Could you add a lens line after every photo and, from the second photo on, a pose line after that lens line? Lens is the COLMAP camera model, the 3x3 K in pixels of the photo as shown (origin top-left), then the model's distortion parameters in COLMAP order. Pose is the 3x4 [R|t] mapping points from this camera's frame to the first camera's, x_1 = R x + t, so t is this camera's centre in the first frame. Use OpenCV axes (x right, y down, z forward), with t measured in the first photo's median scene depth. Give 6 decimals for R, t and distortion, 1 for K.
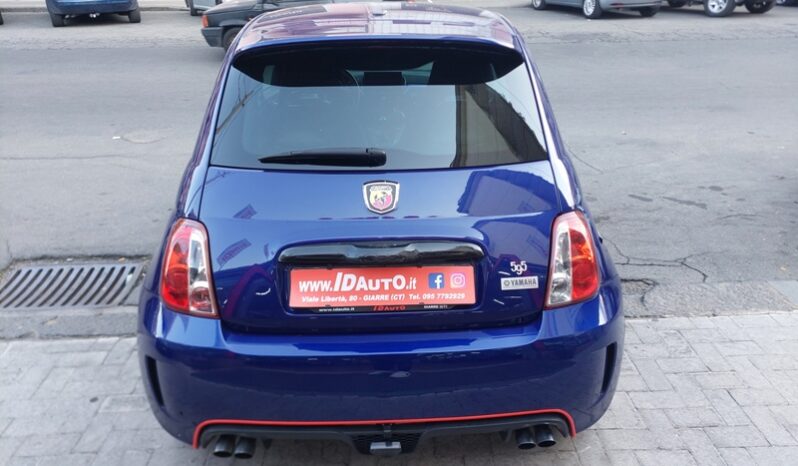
lens RADIAL K [[571.5, 0, 405.7], [0, 571.5, 212.9], [0, 0, 1]] dist [0.062682, -0.060195]
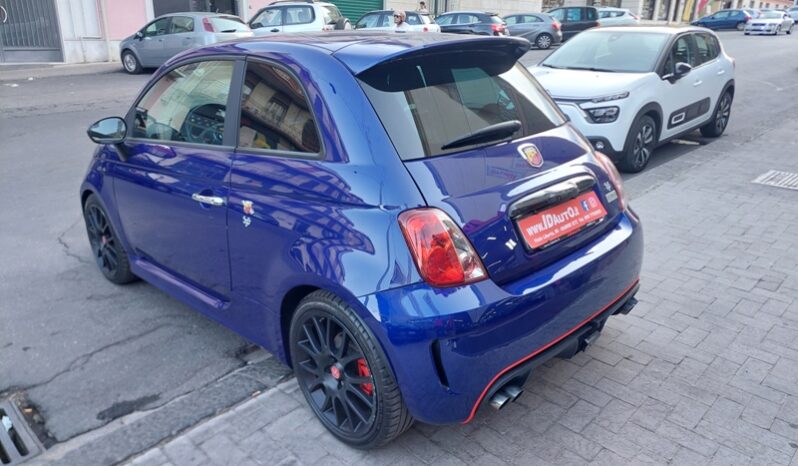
lens RADIAL K [[569.2, 0, 404.6], [0, 569.2, 225.5], [0, 0, 1]] dist [0.060402, -0.053646]
pose [[0.726123, -0.229650, 0.648079, -0.863565], [0.285903, 0.958067, 0.019164, 0.011811], [-0.625304, 0.171372, 0.761332, 0.180990]]
